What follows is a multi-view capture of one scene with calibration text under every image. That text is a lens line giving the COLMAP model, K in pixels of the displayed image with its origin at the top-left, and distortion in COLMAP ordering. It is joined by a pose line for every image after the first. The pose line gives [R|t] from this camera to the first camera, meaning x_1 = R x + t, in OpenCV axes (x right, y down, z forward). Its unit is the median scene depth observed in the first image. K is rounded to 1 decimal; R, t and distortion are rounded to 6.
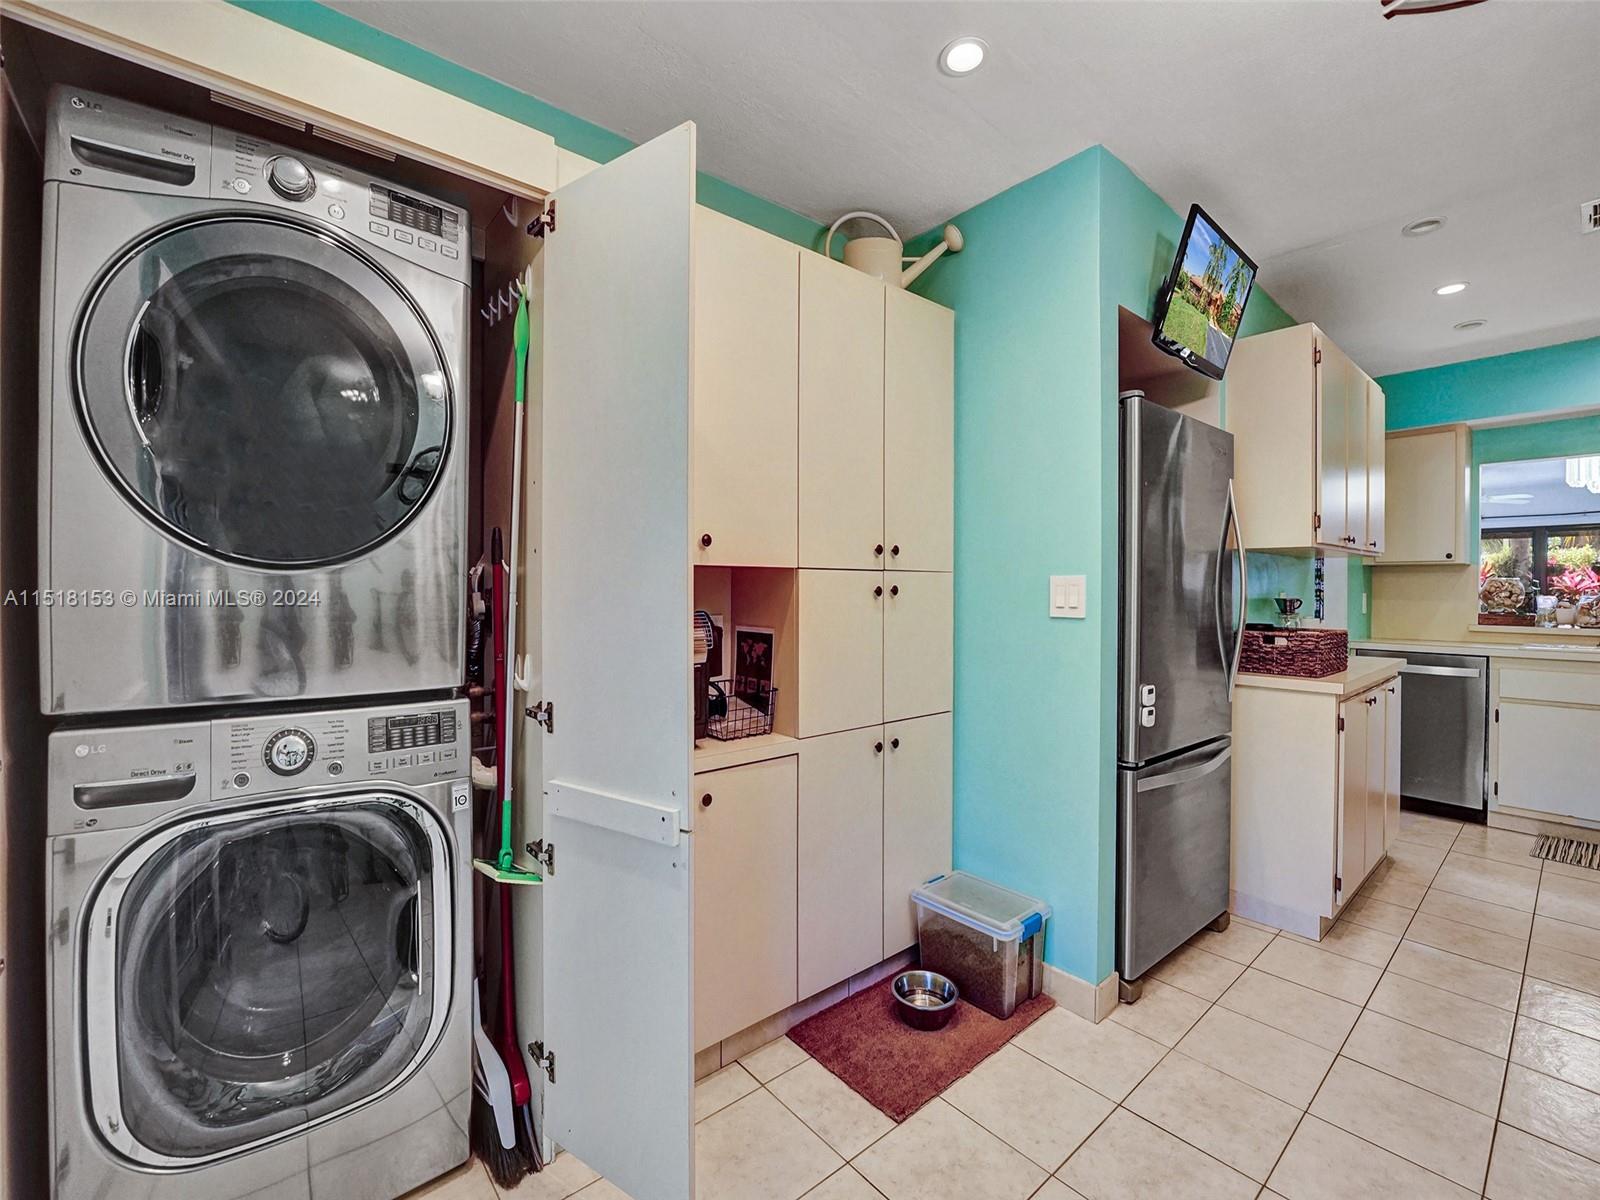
lens RADIAL K [[707.1, 0, 802.4], [0, 707.1, 597.5], [0, 0, 1]] dist [-0.012036, 0.000135]
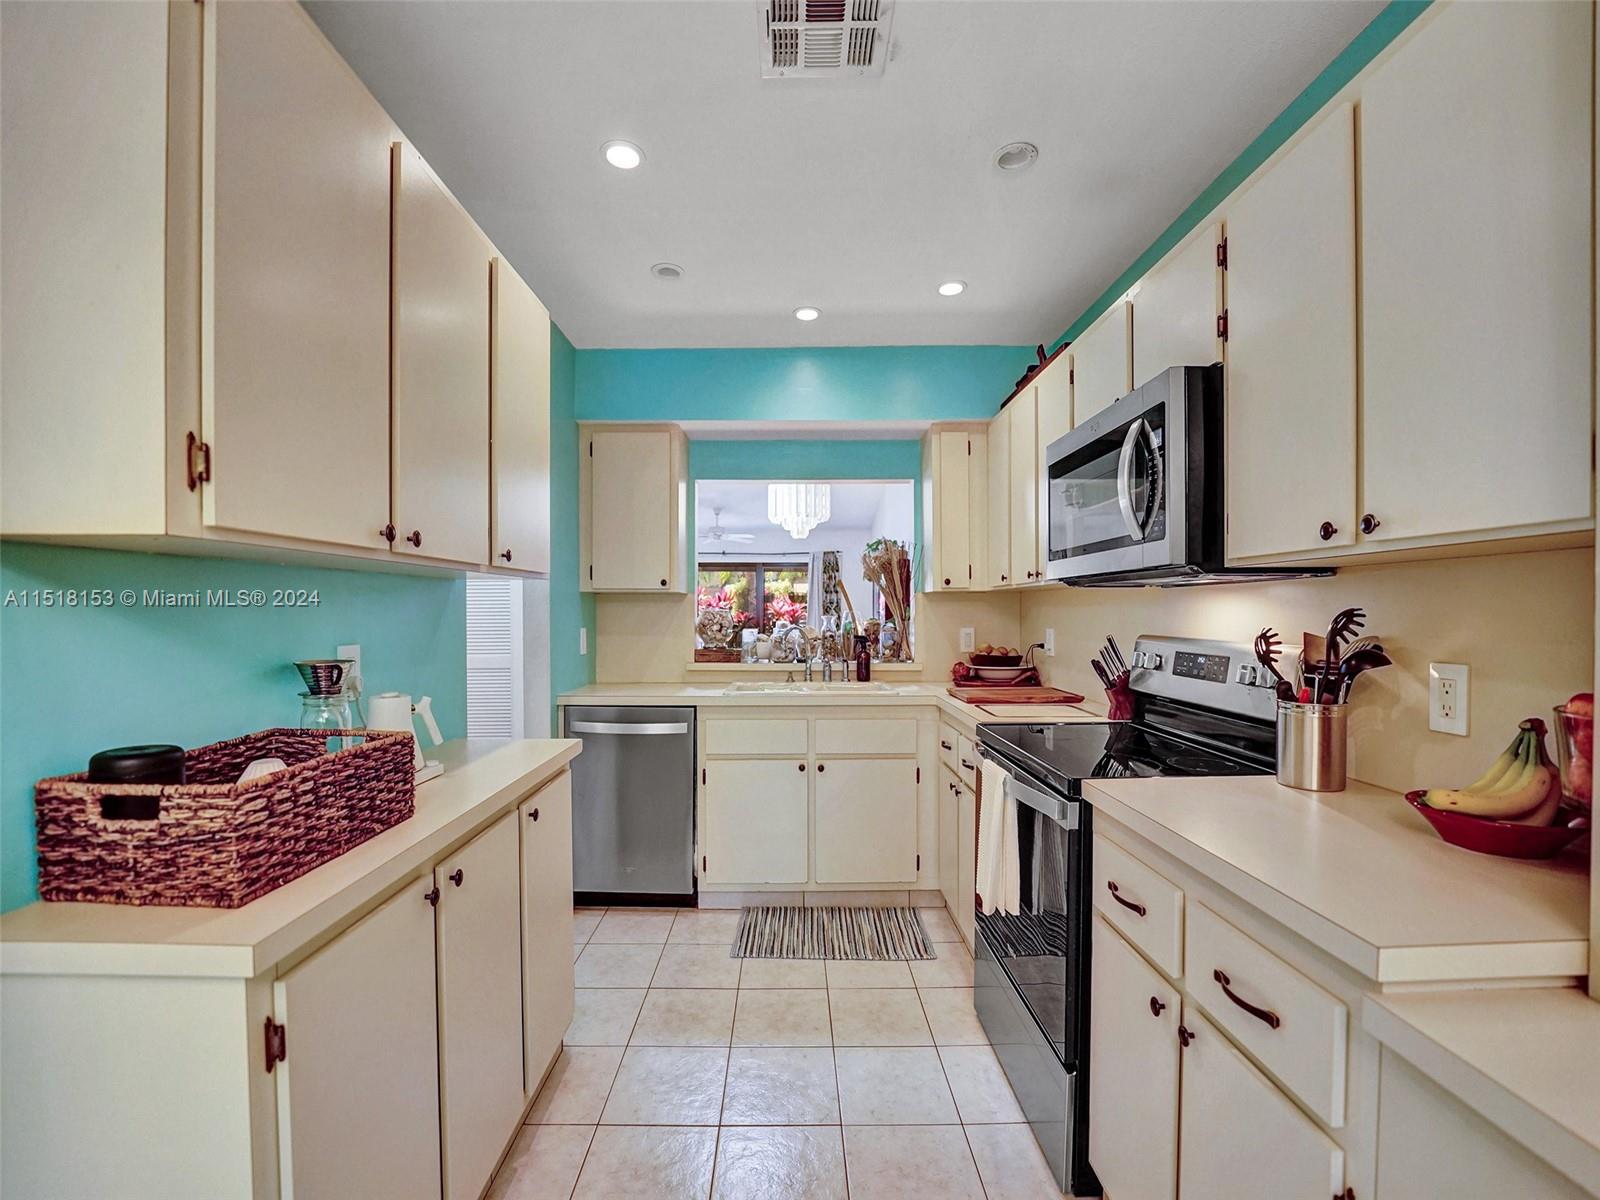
lens RADIAL K [[650.9, 0, 796.5], [0, 650.9, 610.3], [0, 0, 1]] dist [-0.015242, -0.000013]
pose [[0.657182, -0.001056, 0.753731, 0.454720], [0.006748, 0.999967, -0.004483, -0.023042], [-0.753701, 0.008032, 0.657168, 0.382534]]
